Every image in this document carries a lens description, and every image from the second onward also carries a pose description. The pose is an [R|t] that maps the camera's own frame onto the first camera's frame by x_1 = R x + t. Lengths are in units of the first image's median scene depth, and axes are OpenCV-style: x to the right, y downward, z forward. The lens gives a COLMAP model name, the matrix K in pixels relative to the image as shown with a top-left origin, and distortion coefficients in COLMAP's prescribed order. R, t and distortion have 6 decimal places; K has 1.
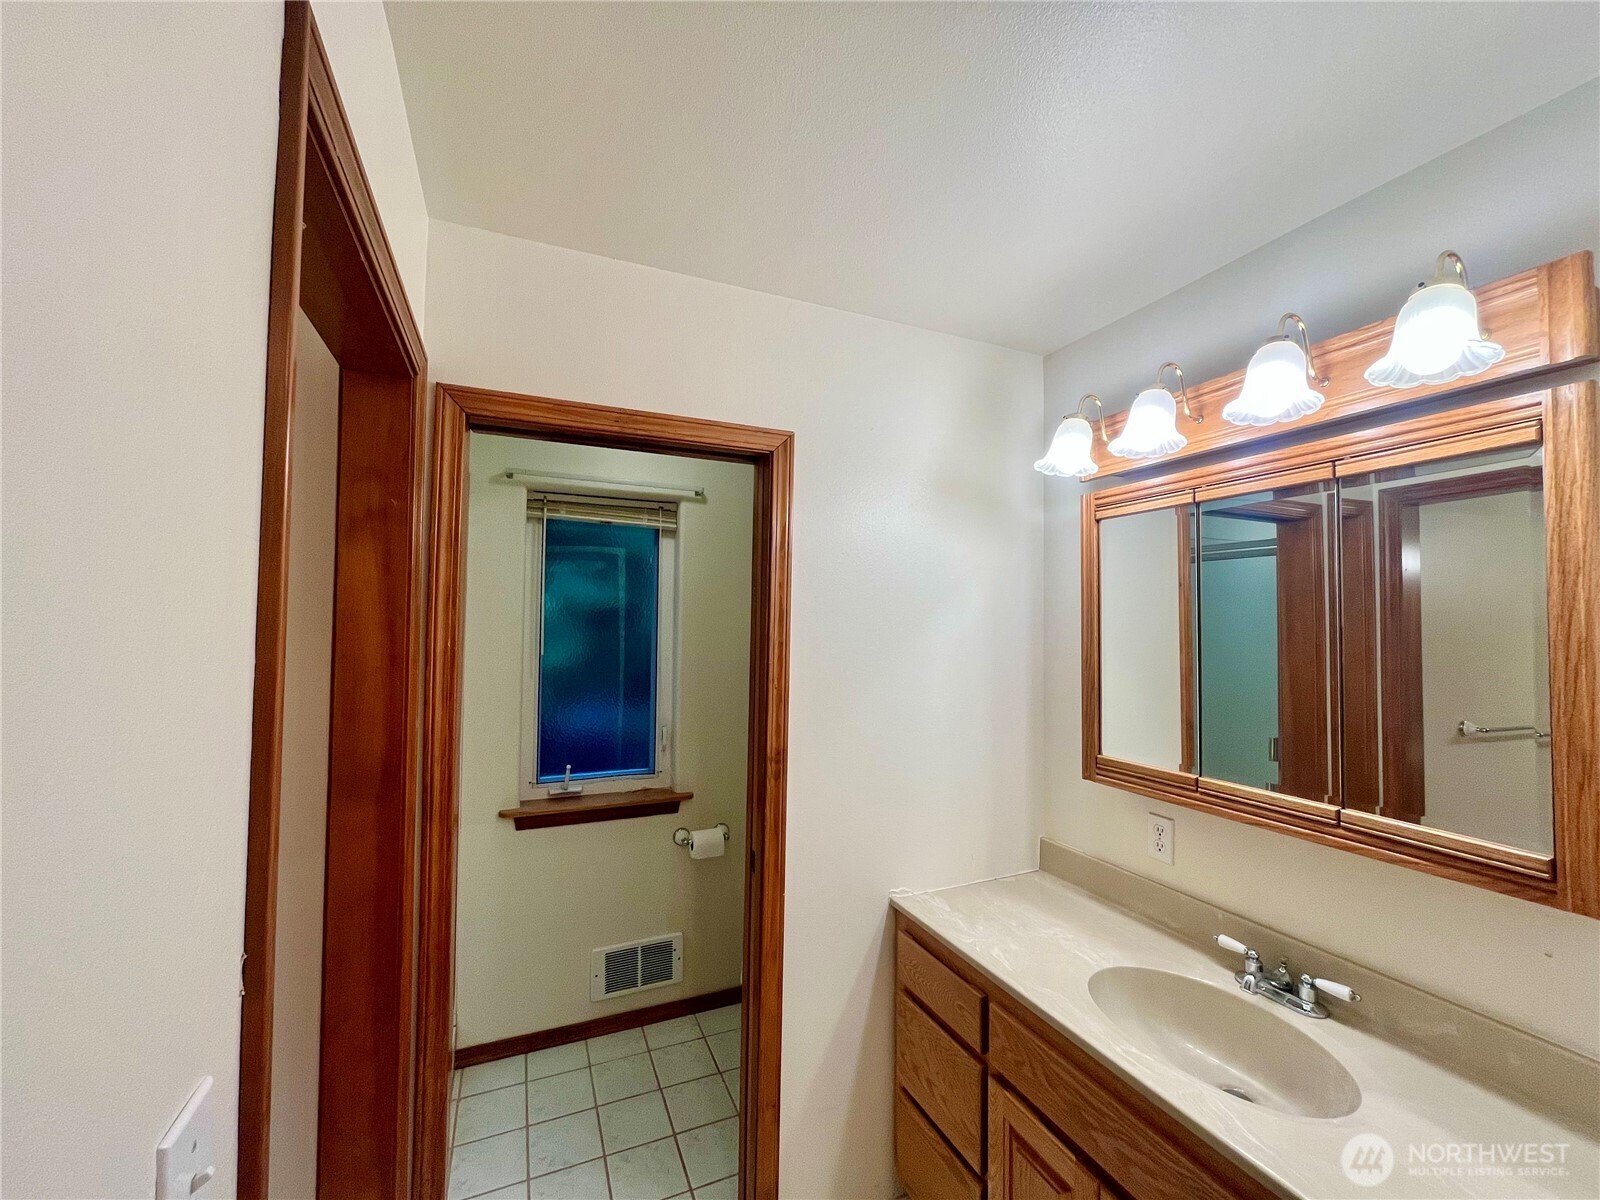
lens RADIAL K [[645.9, 0, 800.7], [0, 645.9, 606.3], [0, 0, 1]] dist [-0.002582, 0.000491]
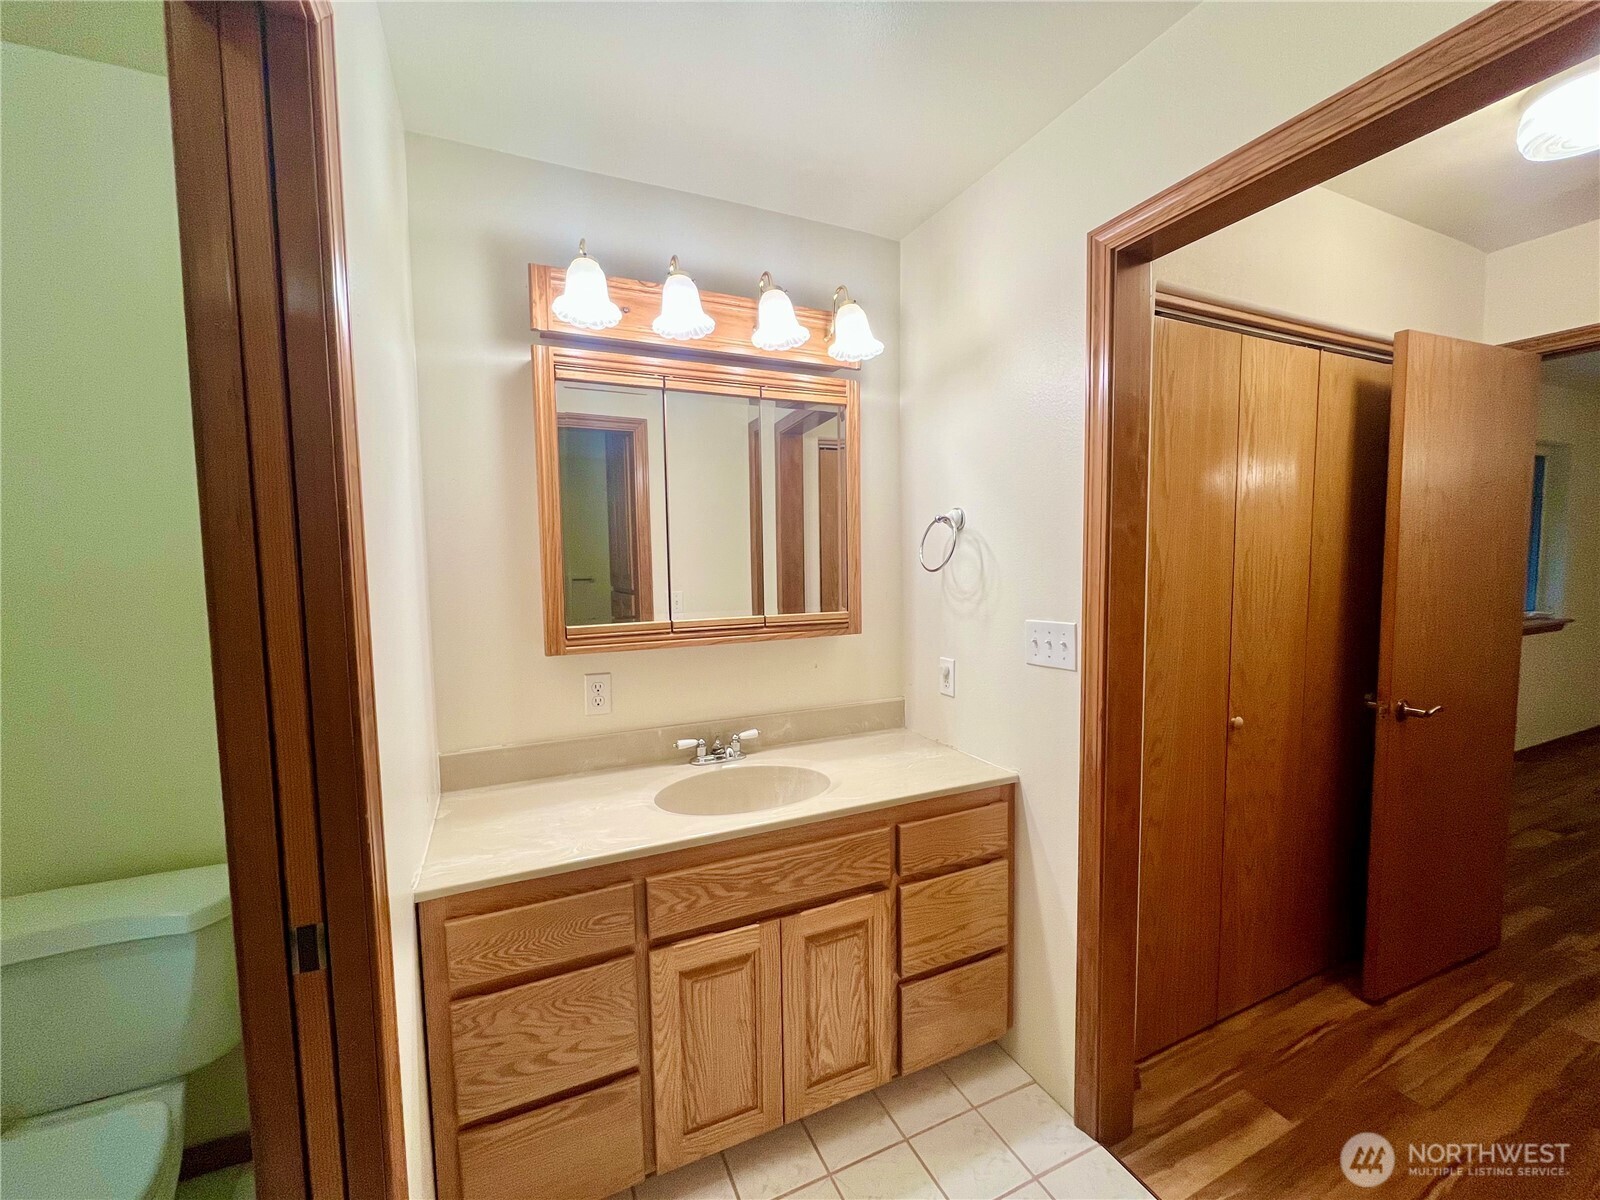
lens RADIAL K [[645.9, 0, 800.7], [0, 645.9, 606.3], [0, 0, 1]] dist [-0.002582, 0.000491]
pose [[-0.015640, -0.084061, 0.996338, -0.621467], [-0.014812, 0.996370, 0.083831, 0.136865], [-0.999768, -0.013447, -0.016828, 0.807128]]
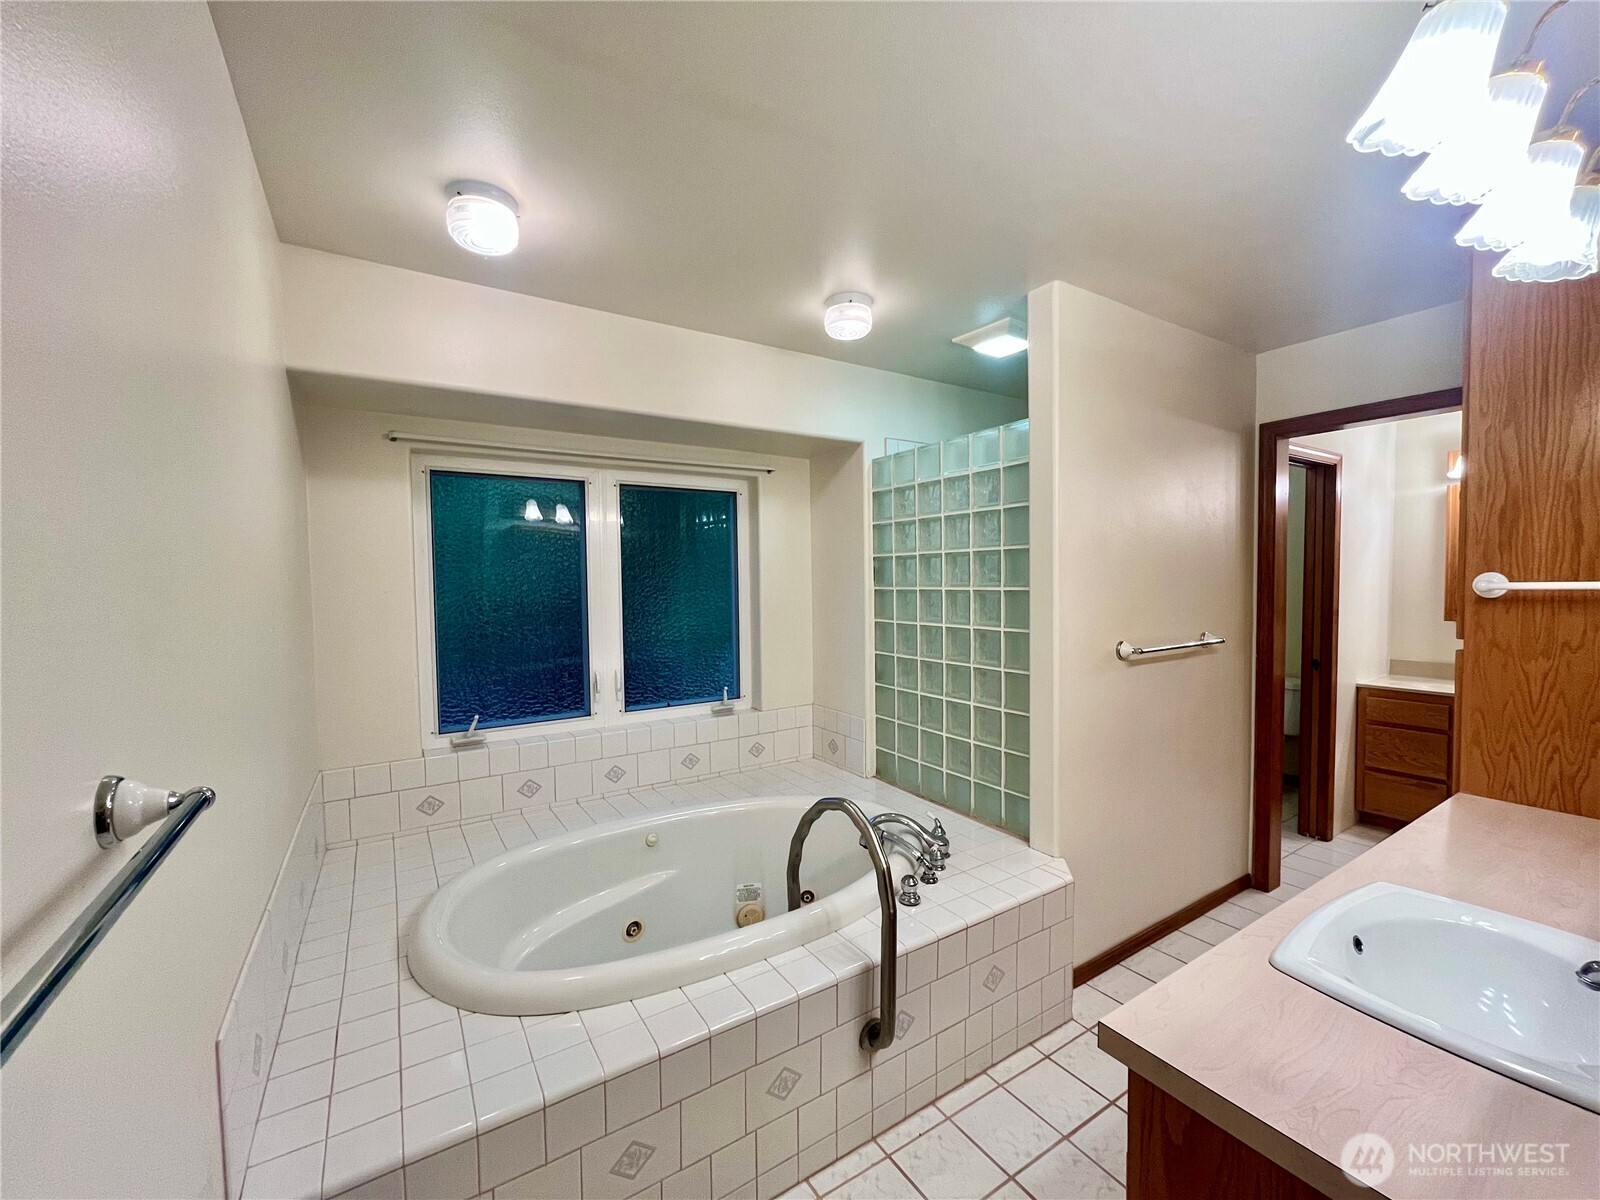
lens RADIAL K [[645.9, 0, 800.7], [0, 645.9, 606.3], [0, 0, 1]] dist [-0.002582, 0.000491]
pose [[0.987698, -0.028092, 0.153830, -2.411832], [0.017705, 0.997495, 0.068480, 0.052666], [-0.155369, -0.064914, 0.985721, -0.898727]]
